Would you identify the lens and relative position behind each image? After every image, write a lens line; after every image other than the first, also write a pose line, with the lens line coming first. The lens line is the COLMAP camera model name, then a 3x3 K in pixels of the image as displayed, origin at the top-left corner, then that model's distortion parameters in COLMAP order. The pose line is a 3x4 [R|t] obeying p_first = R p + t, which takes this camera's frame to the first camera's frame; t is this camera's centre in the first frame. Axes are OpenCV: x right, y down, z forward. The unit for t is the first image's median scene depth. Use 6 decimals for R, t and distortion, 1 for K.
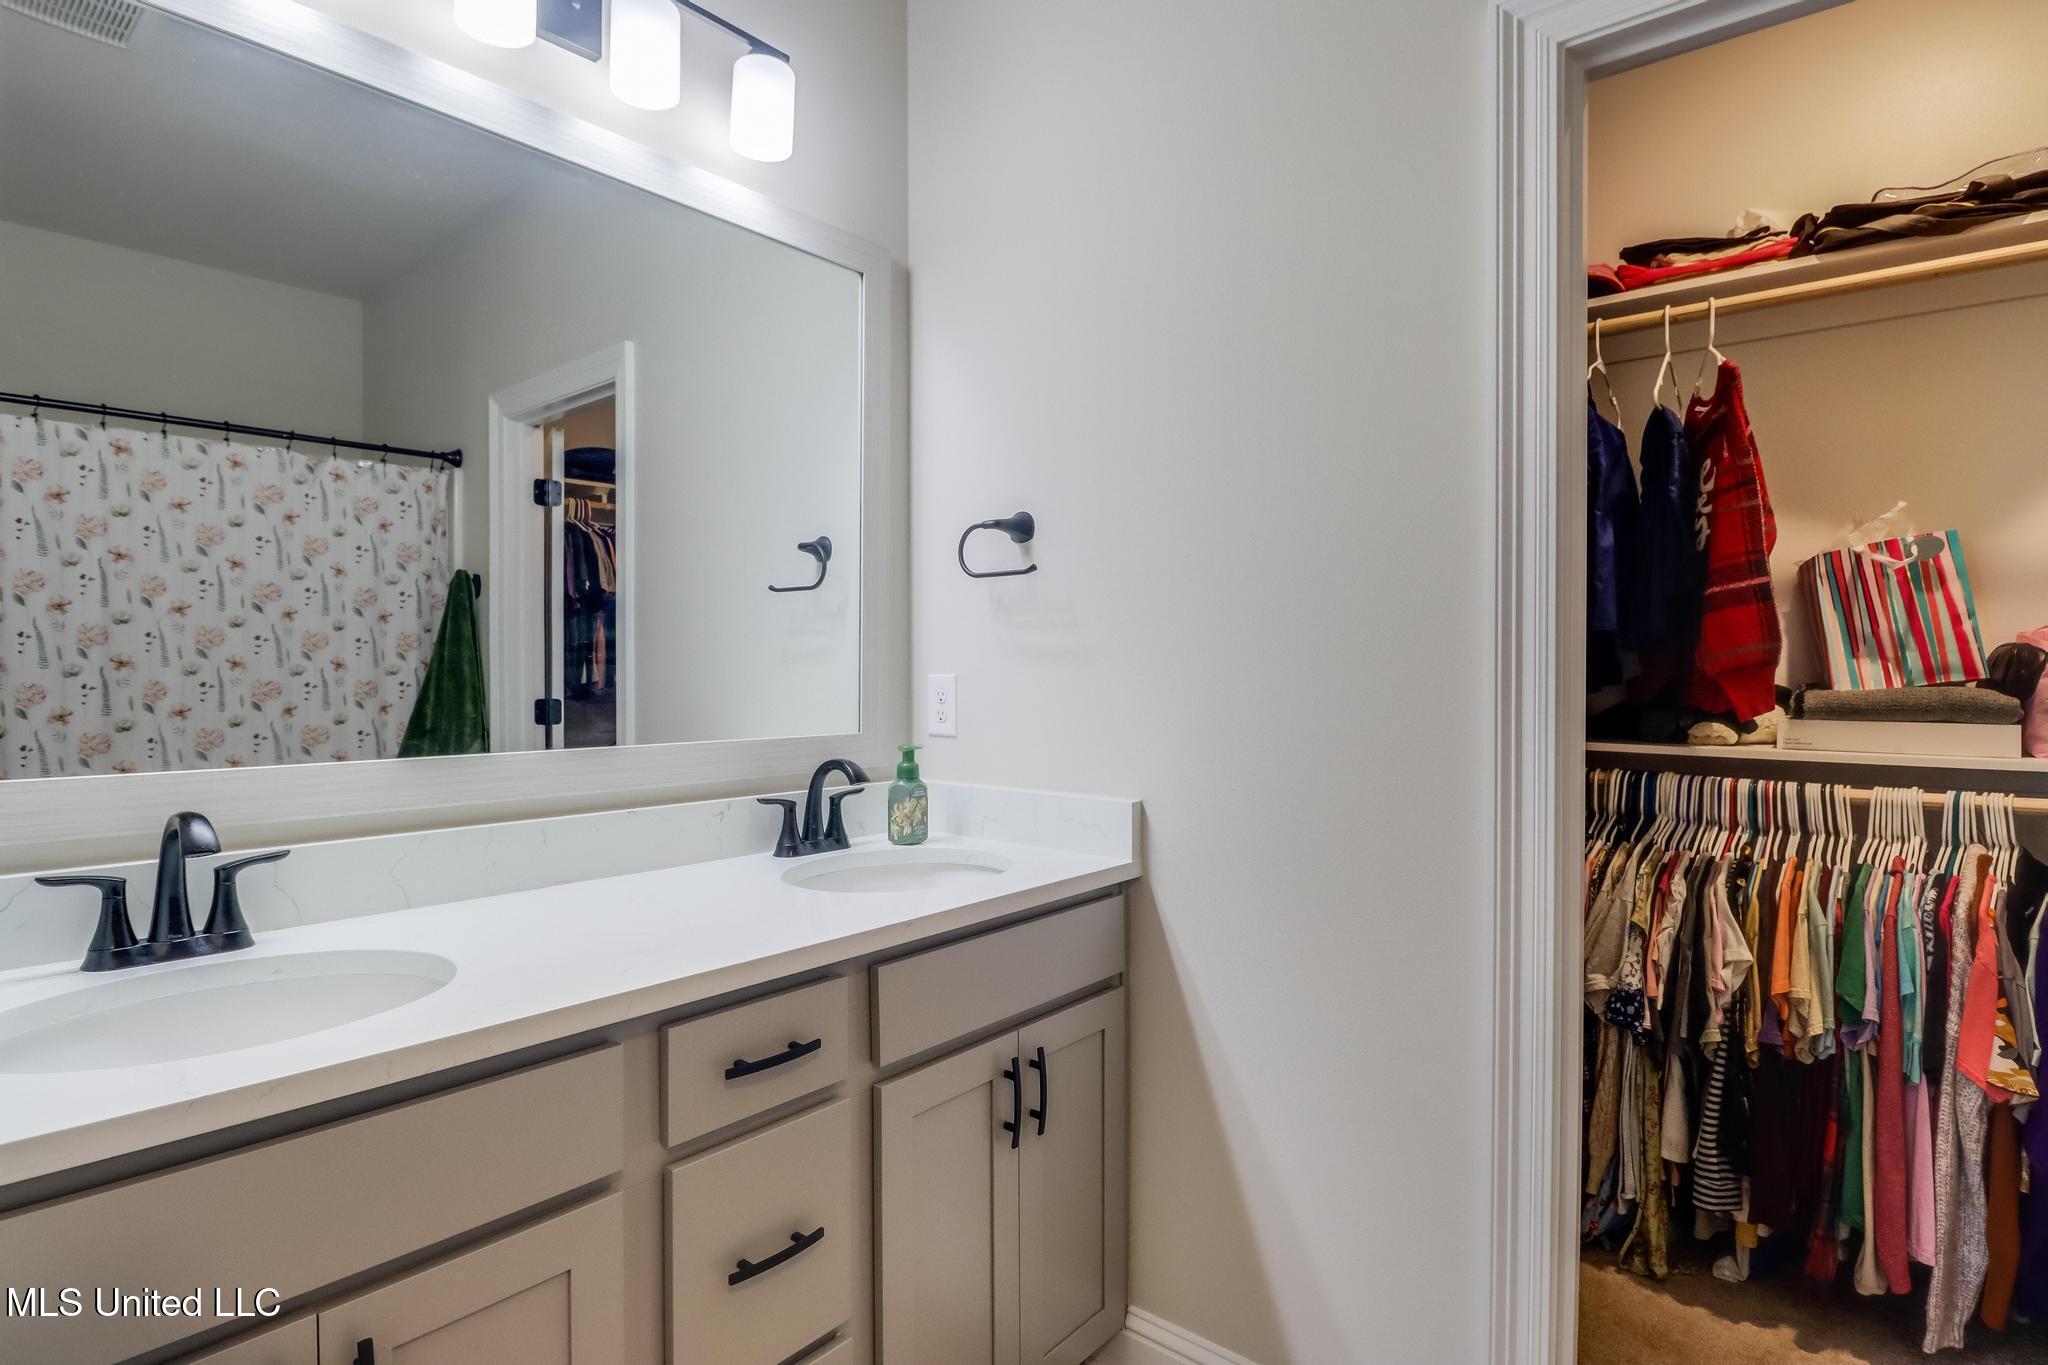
lens RADIAL K [[1028.3, 0, 1056.9], [0, 1028.3, 675.5], [0, 0, 1]] dist [-0.025177, -0.003731]
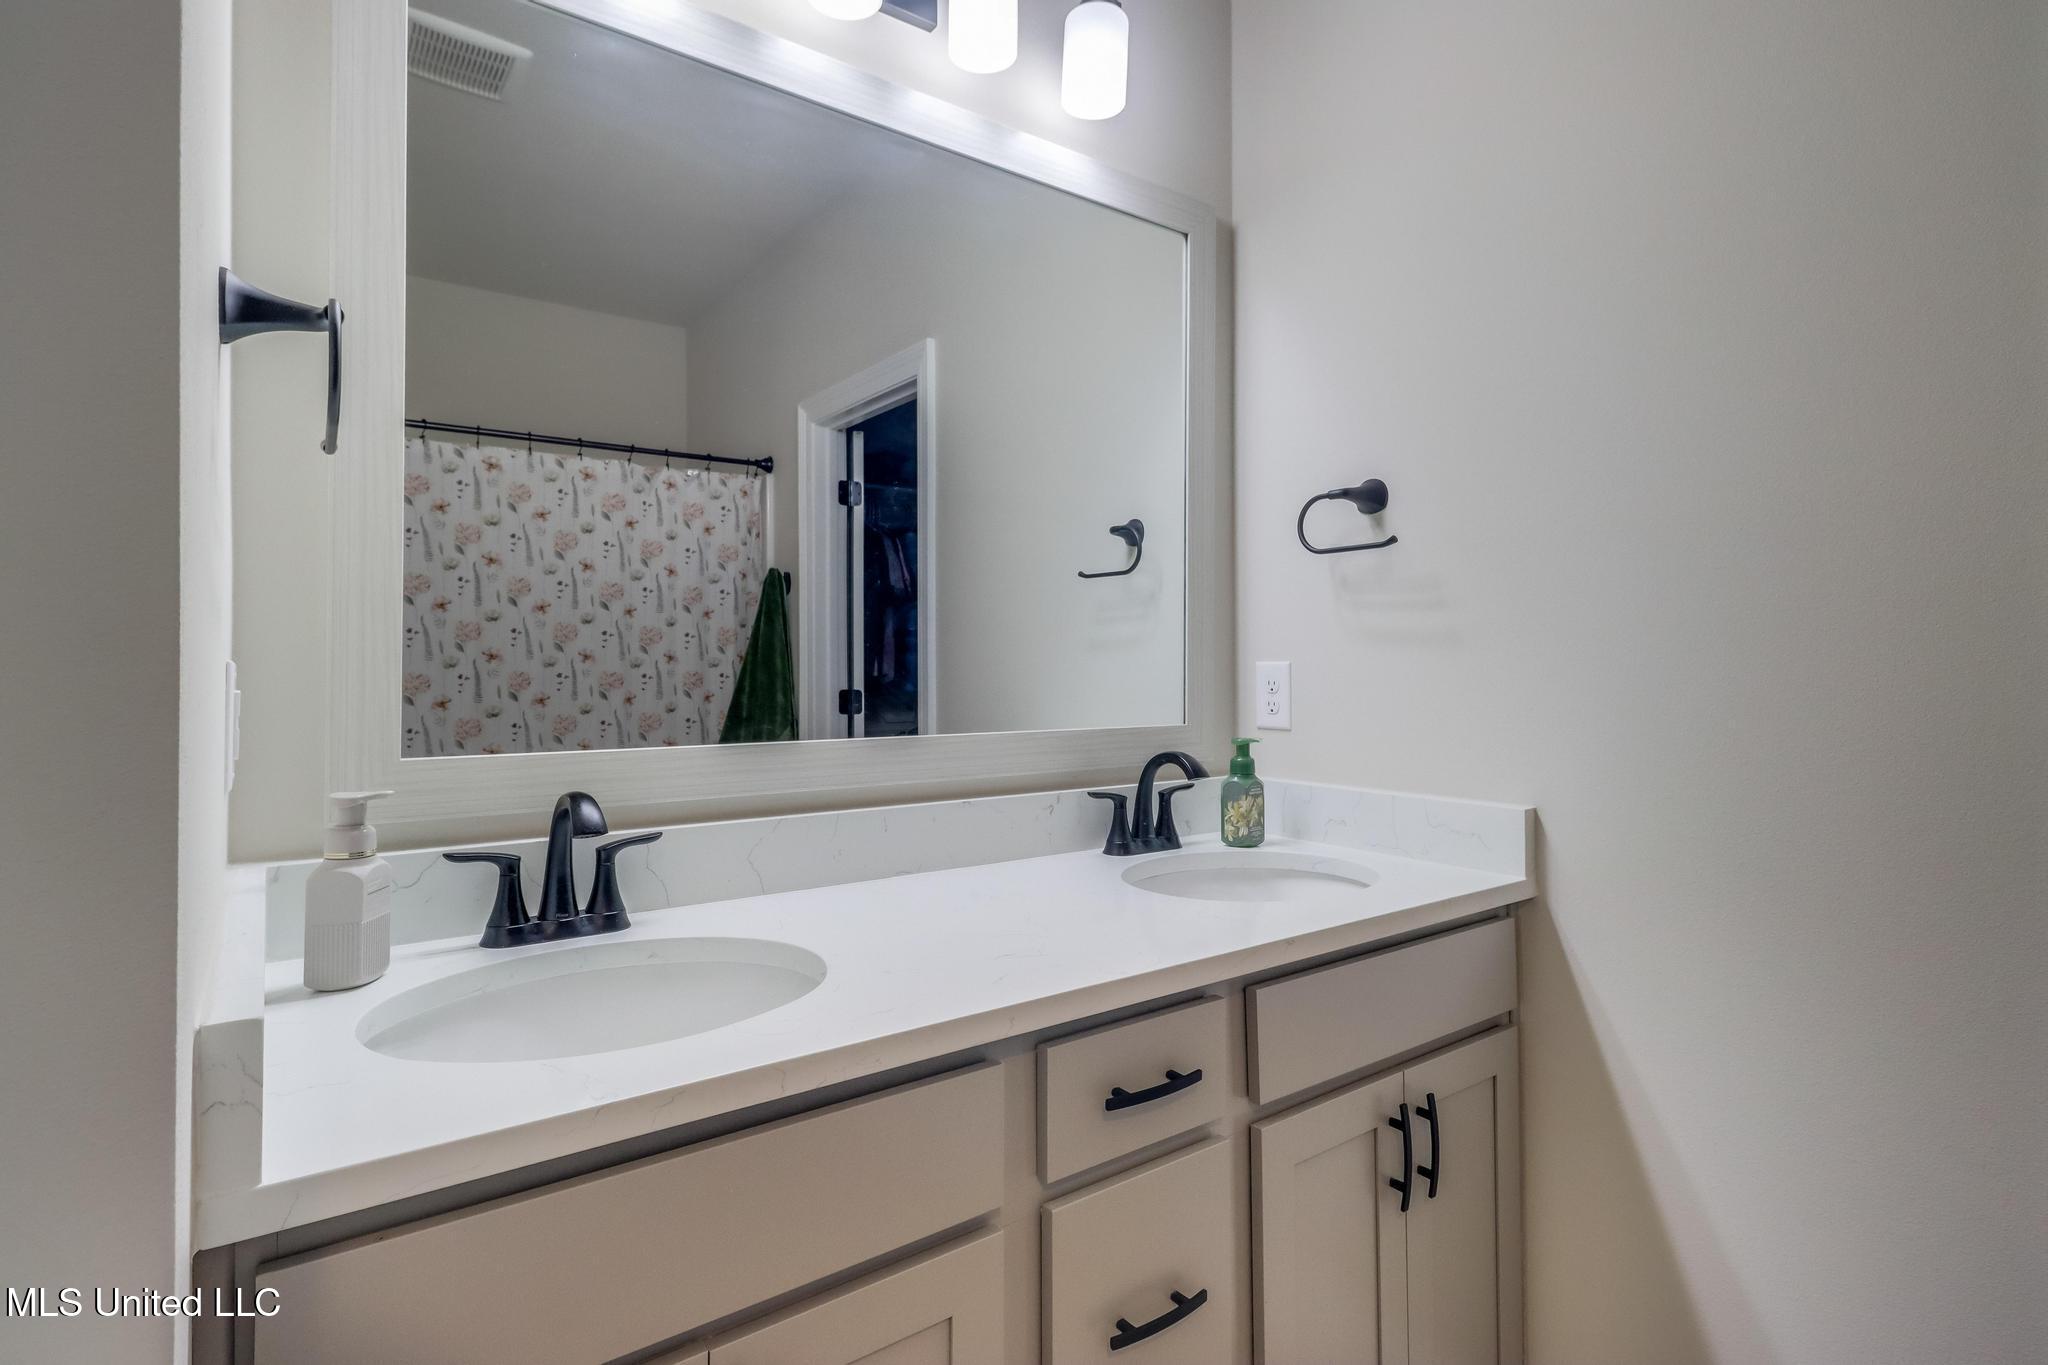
lens RADIAL K [[974.1, 0, 1016.1], [0, 974.1, 662.9], [0, 0, 1]] dist [-0.002108, -0.013128]
pose [[0.970363, -0.001732, -0.241646, -0.153576], [-0.001861, 0.999891, -0.014641, 0.016043], [0.241645, 0.014657, 0.970254, 0.123625]]
